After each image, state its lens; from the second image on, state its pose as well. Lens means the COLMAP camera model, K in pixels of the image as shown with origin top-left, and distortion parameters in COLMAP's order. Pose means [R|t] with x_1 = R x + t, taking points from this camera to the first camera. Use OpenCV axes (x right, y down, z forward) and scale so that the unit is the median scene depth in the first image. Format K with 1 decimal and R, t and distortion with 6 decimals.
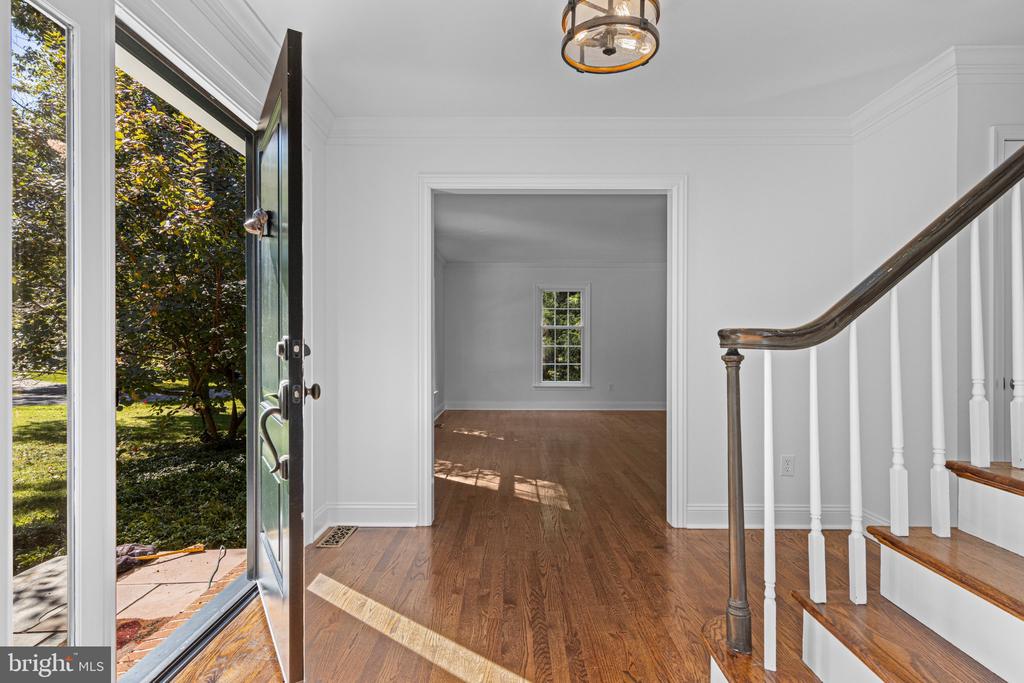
lens RADIAL K [[523.2, 0, 512.0], [0, 523.2, 341.5], [0, 0, 1]] dist [0.006589, 0.000424]
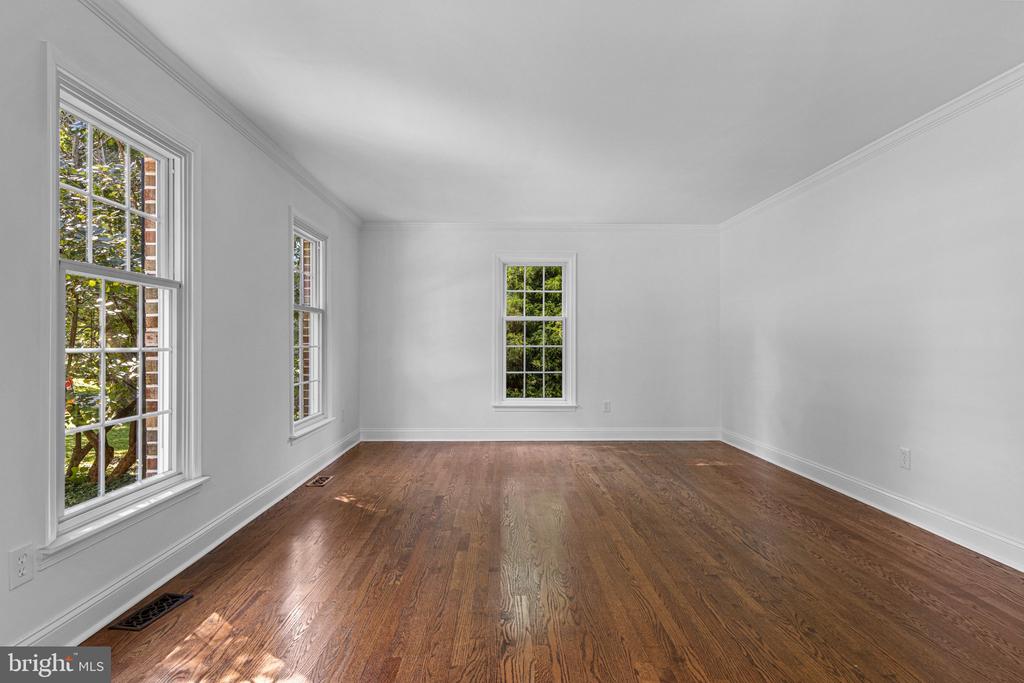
lens RADIAL K [[527.3, 0, 512.0], [0, 527.3, 341.5], [0, 0, 1]] dist [0.011660, 0.000075]
pose [[0.999615, -0.005952, 0.027111, 0.045962], [0.005935, 0.999982, 0.000711, 0.001748], [-0.027115, -0.000550, 0.999632, 0.301297]]
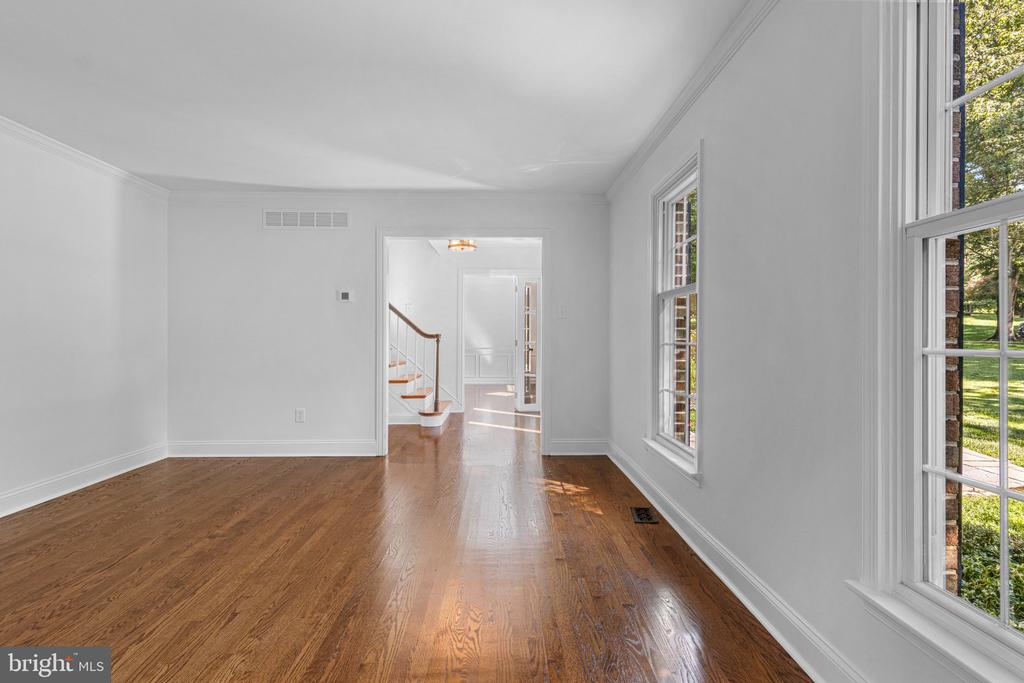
lens RADIAL K [[527.3, 0, 512.0], [0, 527.3, 341.5], [0, 0, 1]] dist [0.011660, 0.000075]
pose [[-0.999557, -0.008510, -0.028516, -0.007726], [-0.008590, 0.999959, 0.002689, 0.003444], [0.028492, 0.002933, -0.999590, 0.893874]]
